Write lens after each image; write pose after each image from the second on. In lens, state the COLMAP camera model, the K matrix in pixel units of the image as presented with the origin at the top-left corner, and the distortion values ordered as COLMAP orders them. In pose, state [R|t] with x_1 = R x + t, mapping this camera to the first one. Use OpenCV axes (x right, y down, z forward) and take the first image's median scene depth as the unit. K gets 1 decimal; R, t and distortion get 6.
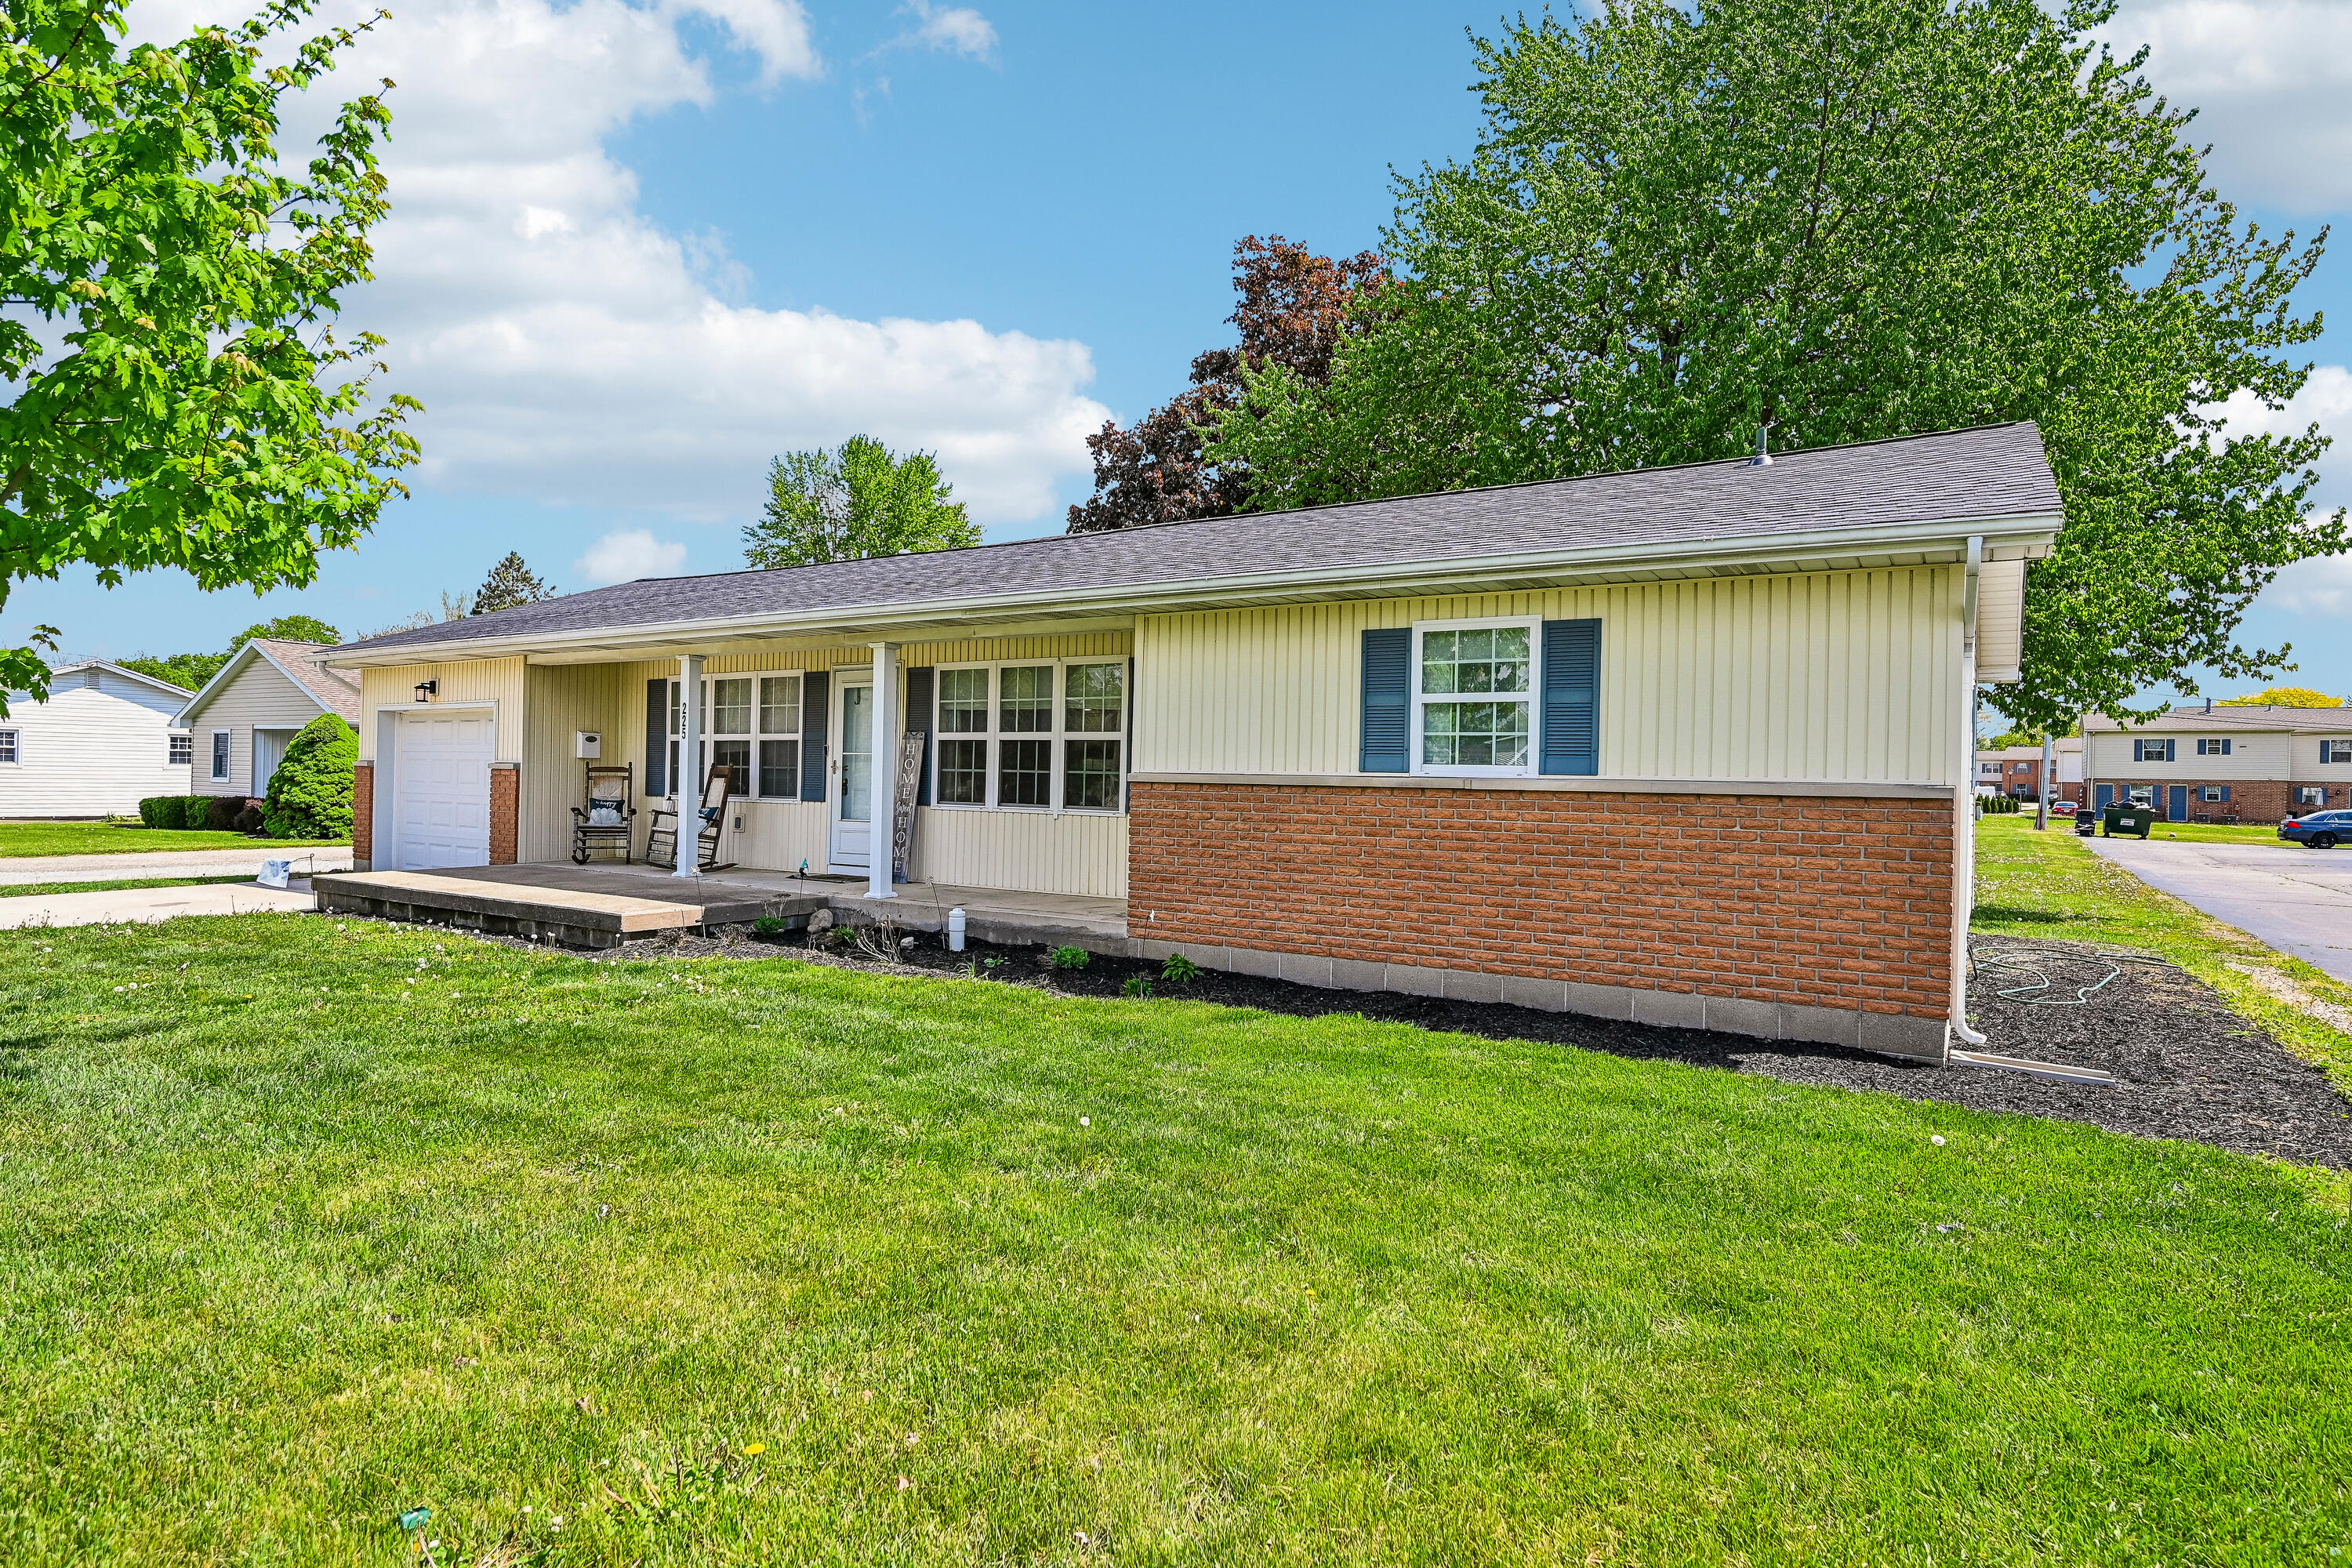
lens RADIAL K [[1229.2, 0, 1159.6], [0, 1229.2, 775.0], [0, 0, 1]] dist [0.001872, -0.000376]
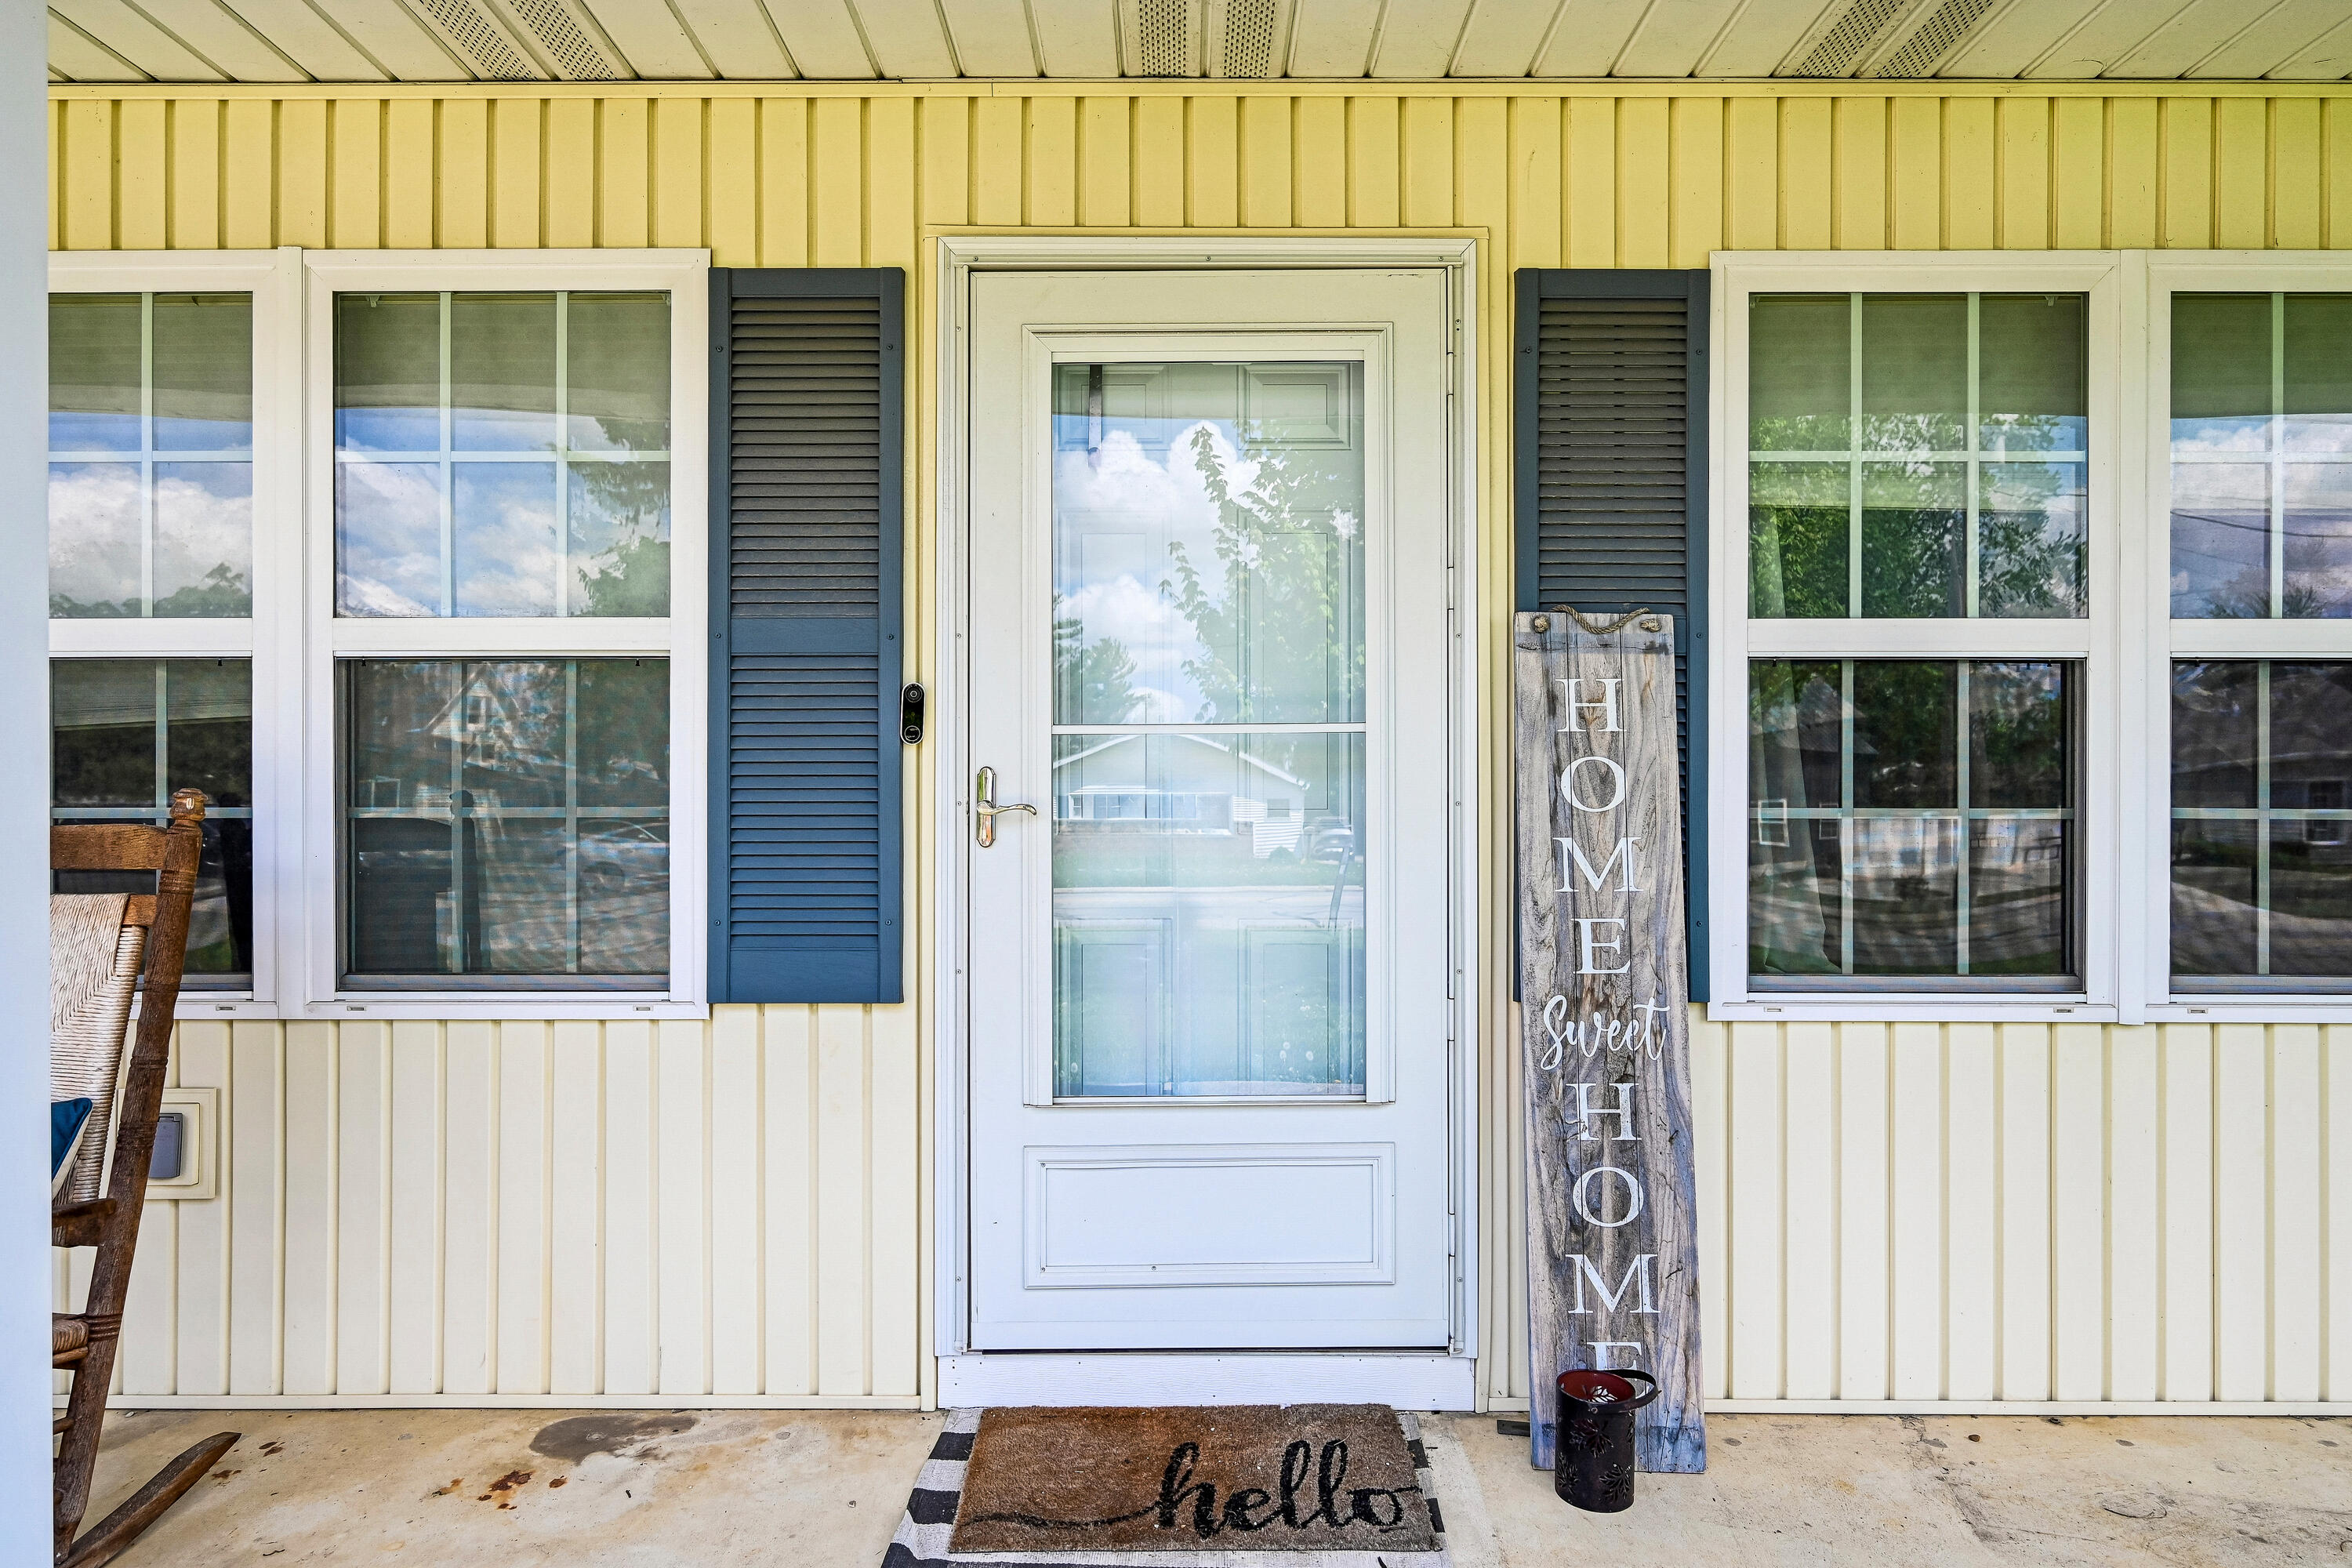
lens RADIAL K [[1360.7, 0, 1172.8], [0, 1360.7, 784.2], [0, 0, 1]] dist [0.000000, 0.000885]
pose [[0.844201, -0.017537, 0.535740, -0.371968], [0.014398, 0.999846, 0.010041, -0.012356], [-0.535833, -0.000763, 0.844324, 0.880255]]
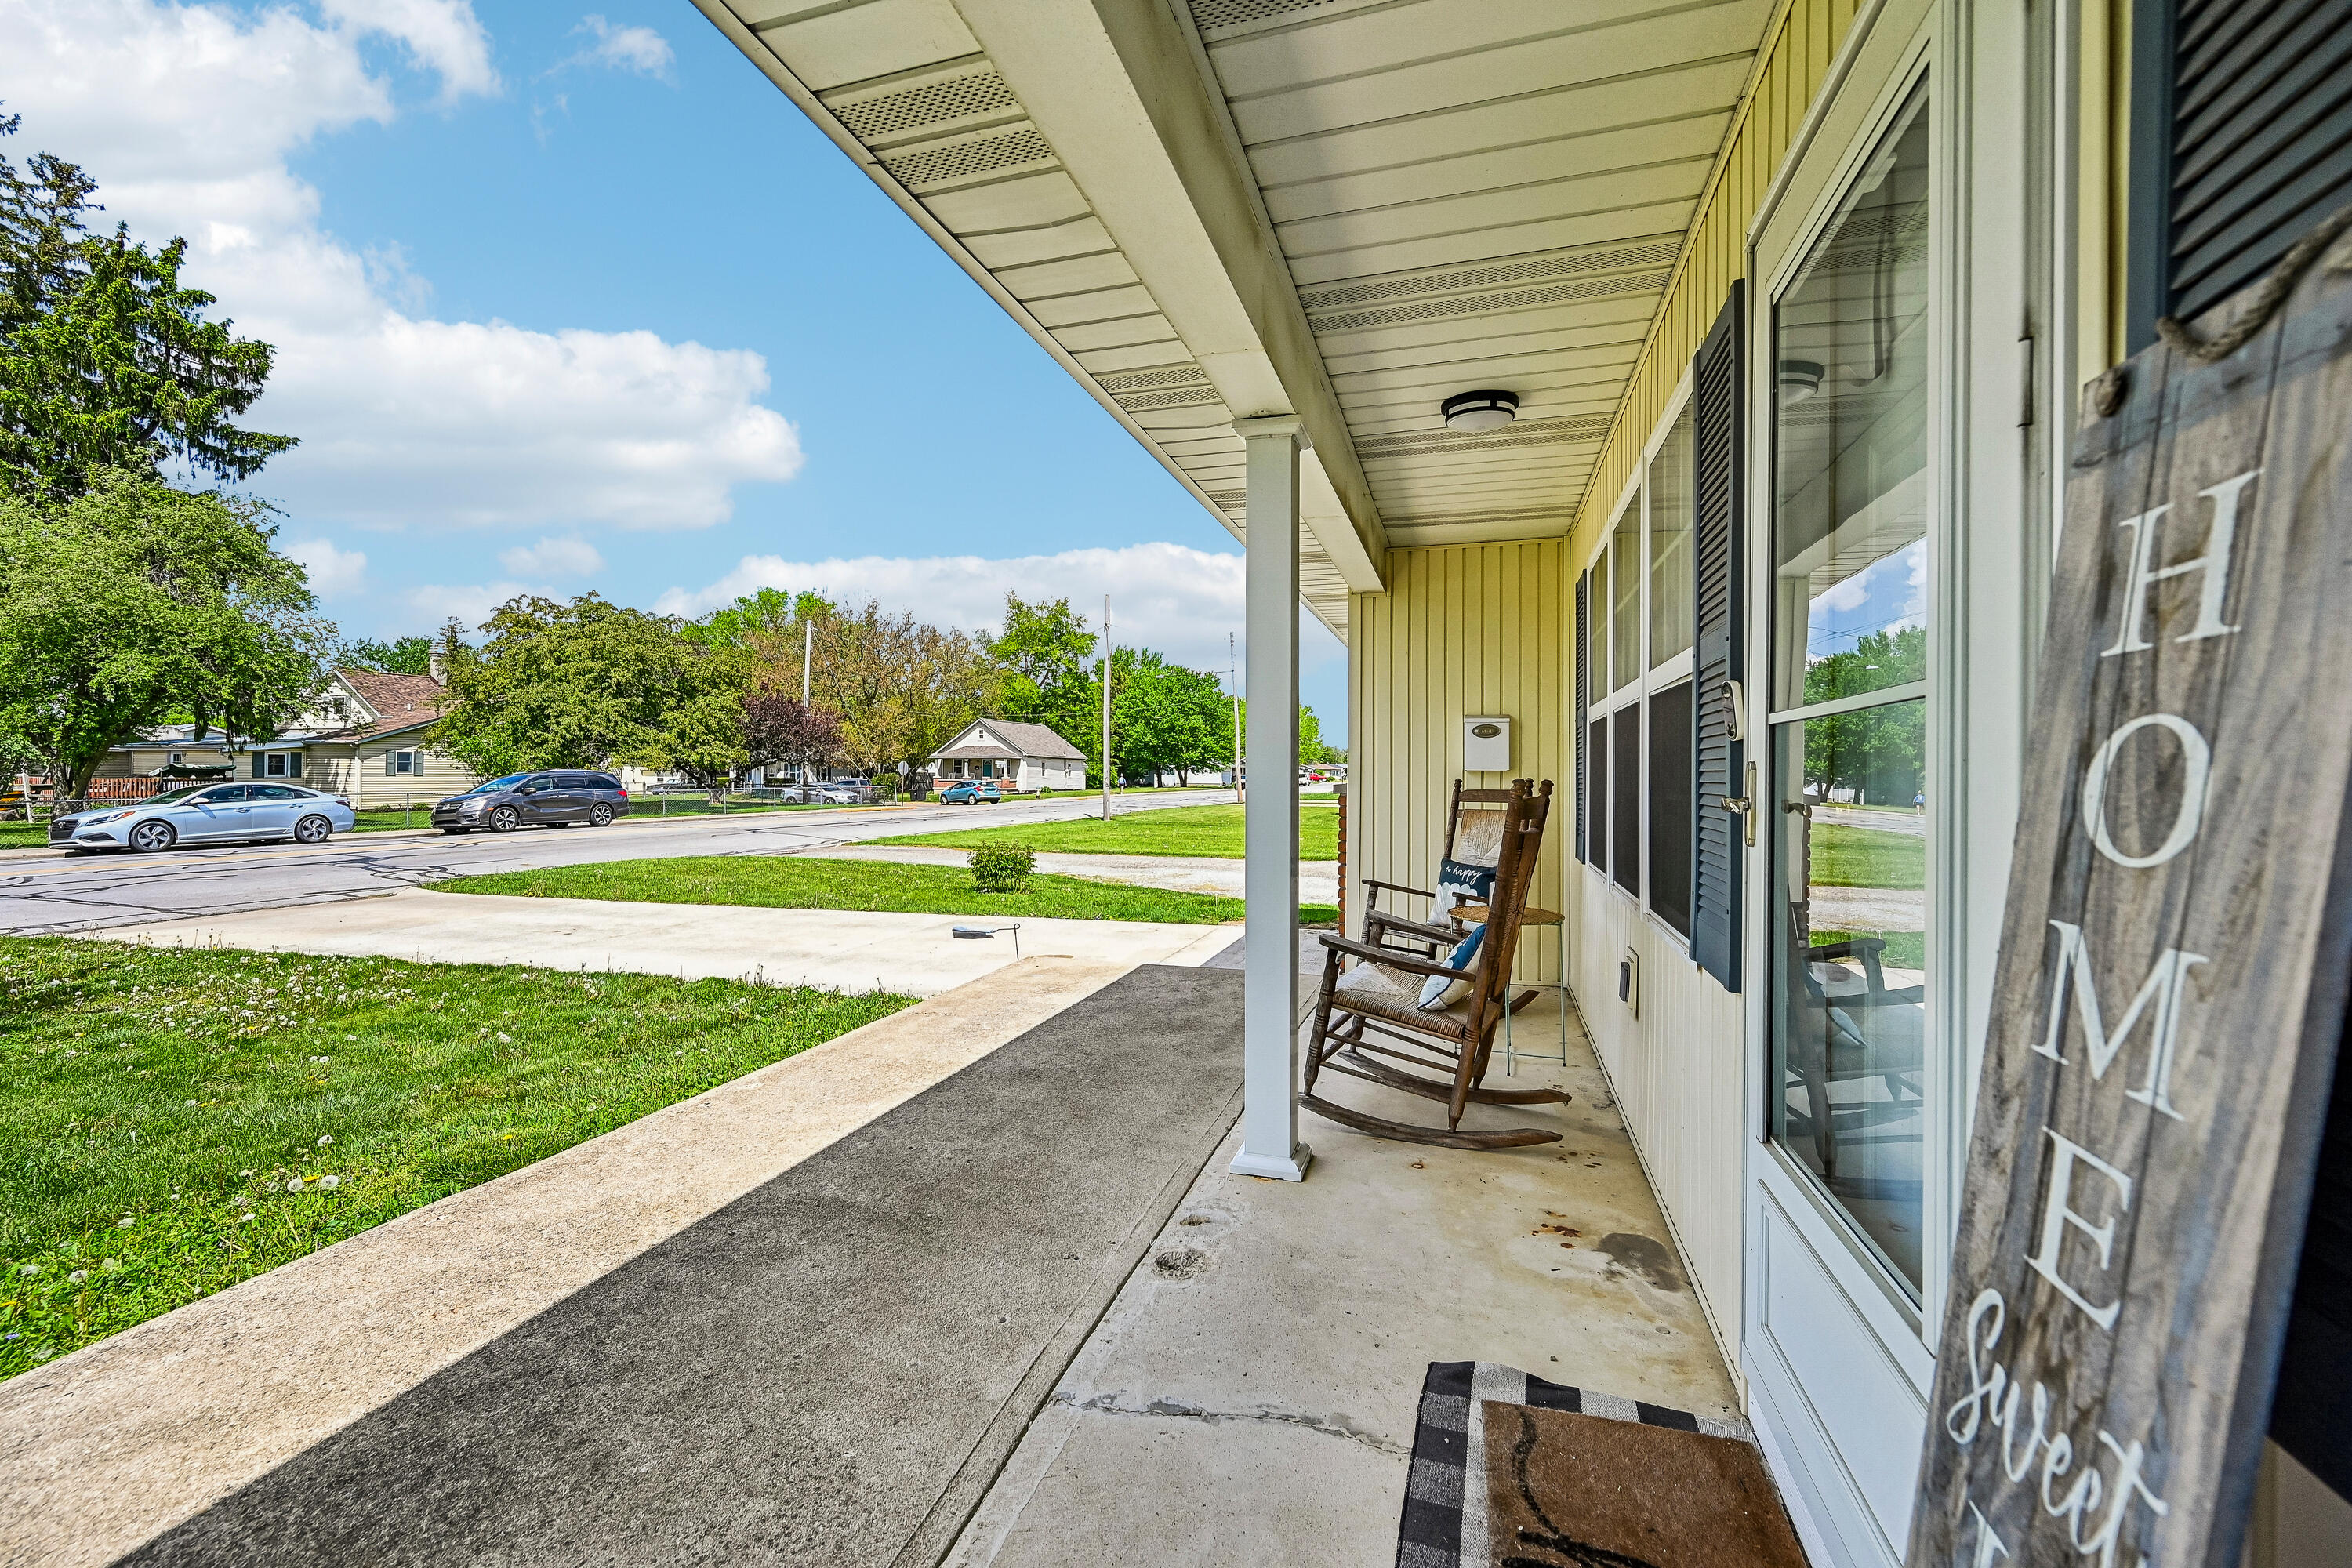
lens RADIAL K [[944.2, 0, 1179.4], [0, 944.2, 773.6], [0, 0, 1]] dist [-0.002809, 0.000479]
pose [[0.277455, -0.012572, -0.960657, -0.172434], [-0.005849, 0.999874, -0.014774, -0.009264], [0.960721, 0.009718, 0.277346, 0.954869]]
